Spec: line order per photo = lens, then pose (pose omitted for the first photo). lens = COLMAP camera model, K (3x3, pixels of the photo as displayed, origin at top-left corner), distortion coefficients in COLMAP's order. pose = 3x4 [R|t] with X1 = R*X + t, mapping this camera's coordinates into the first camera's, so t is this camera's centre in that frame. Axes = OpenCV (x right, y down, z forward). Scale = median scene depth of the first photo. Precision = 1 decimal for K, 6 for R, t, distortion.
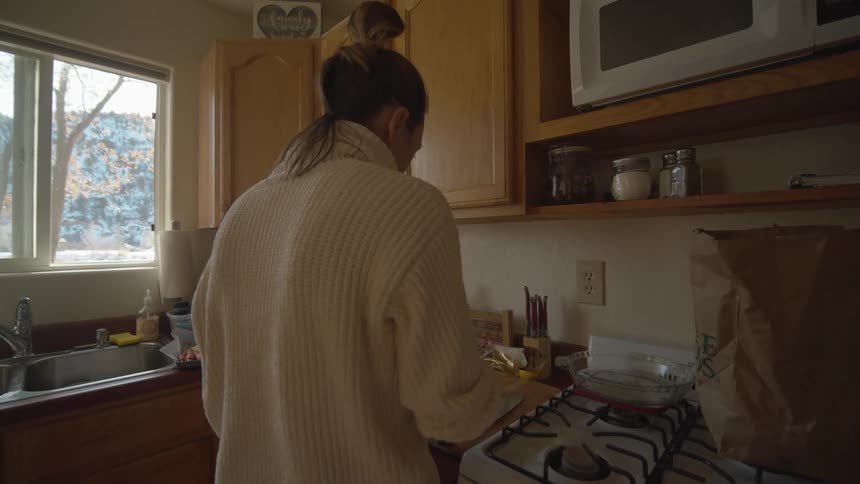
lens RADIAL K [[372.3, 0, 431.9], [0, 372.3, 239.2], [0, 0, 1]] dist [-0.018394, 0.000287]
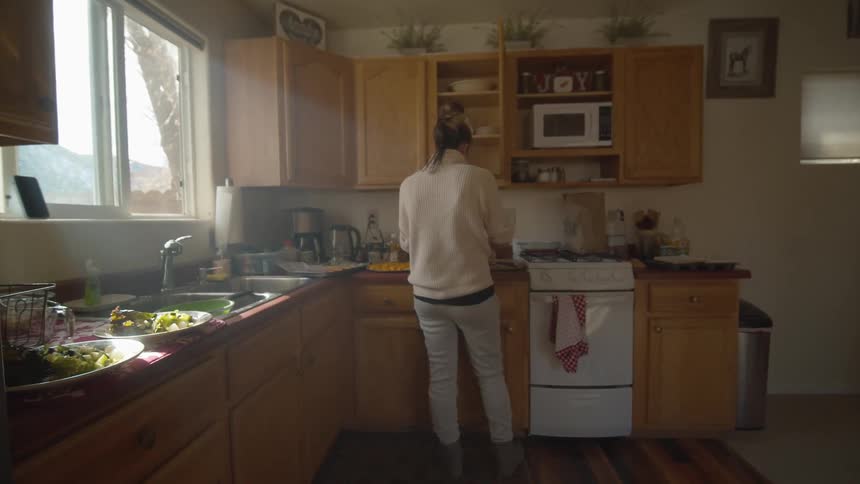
lens RADIAL K [[372.3, 0, 427.0], [0, 372.3, 239.2], [0, 0, 1]] dist [-0.018394, 0.000287]
pose [[0.773375, -0.035952, 0.632929, -1.488627], [0.006170, 0.998770, 0.049193, 0.136007], [-0.633919, -0.034140, 0.772646, -0.484583]]
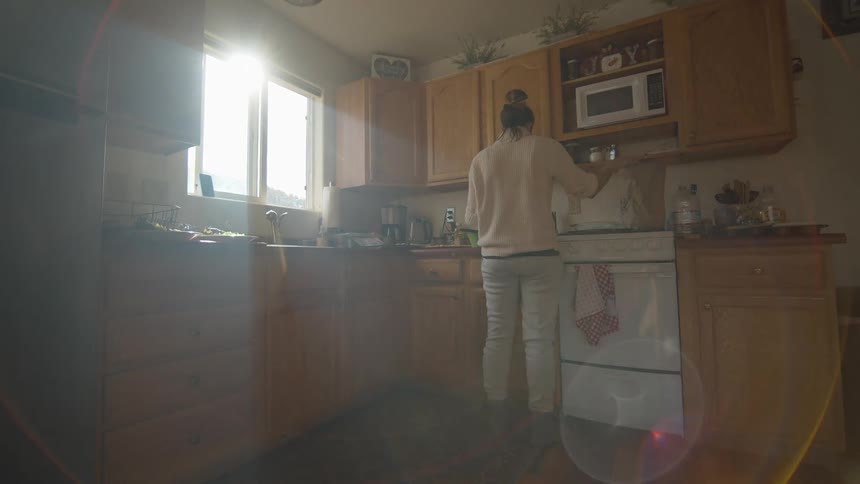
lens RADIAL K [[372.3, 0, 430.1], [0, 372.3, 237.3], [0, 0, 1]] dist [-0.018394, 0.000287]
pose [[0.976640, 0.005344, 0.214818, -0.963296], [0.006923, 0.998389, -0.056314, 0.453715], [-0.214773, 0.056486, 0.975029, -1.065692]]
